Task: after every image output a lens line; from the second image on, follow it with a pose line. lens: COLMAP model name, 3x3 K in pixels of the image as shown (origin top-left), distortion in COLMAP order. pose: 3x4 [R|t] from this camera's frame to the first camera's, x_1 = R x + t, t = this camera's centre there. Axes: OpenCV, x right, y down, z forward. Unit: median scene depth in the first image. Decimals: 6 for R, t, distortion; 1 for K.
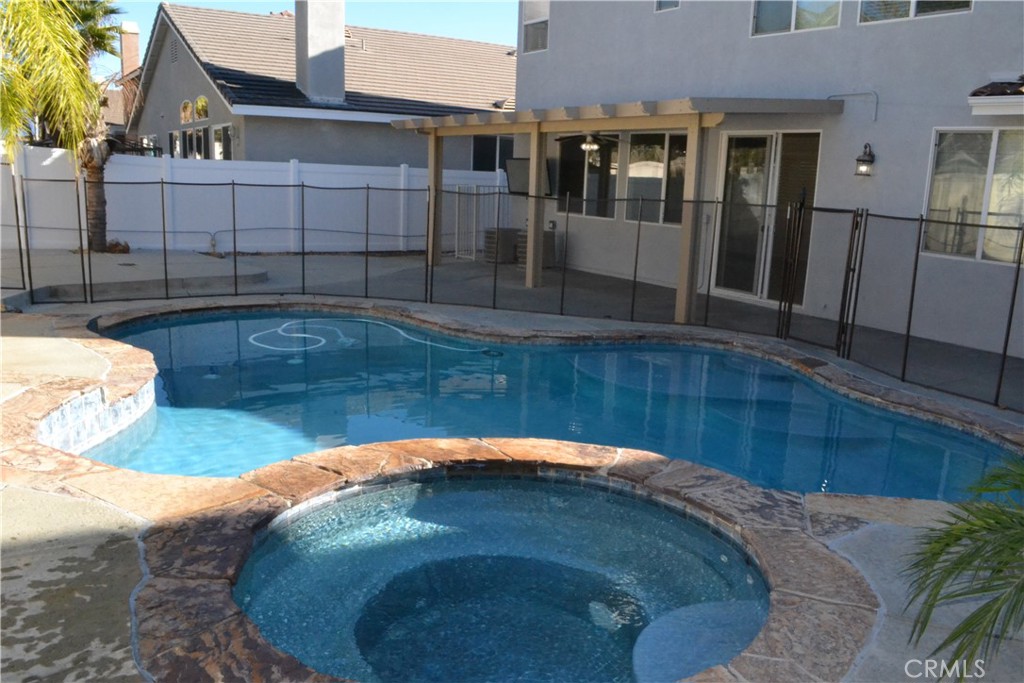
lens RADIAL K [[817.3, 0, 520.5], [0, 817.3, 357.6], [0, 0, 1]] dist [-0.088131, 0.013387]
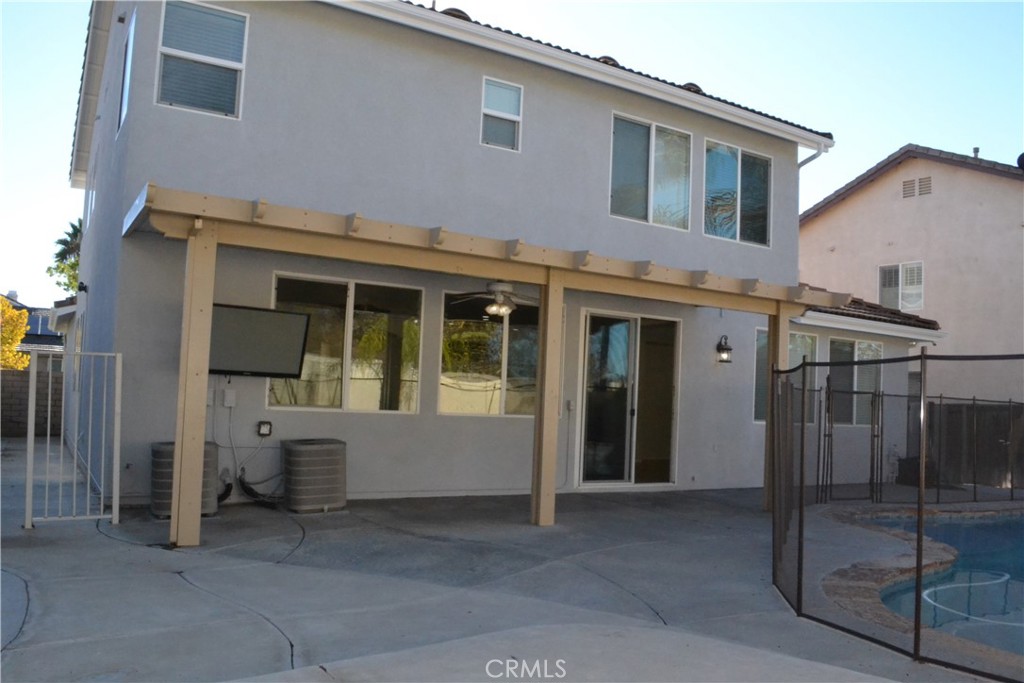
lens RADIAL K [[817.3, 0, 520.5], [0, 817.3, 357.6], [0, 0, 1]] dist [-0.088131, 0.013387]
pose [[0.034631, 0.016283, 0.999268, -0.709568], [0.180302, 0.983359, -0.022272, -0.235328], [-0.983002, 0.180941, 0.031119, 1.133801]]
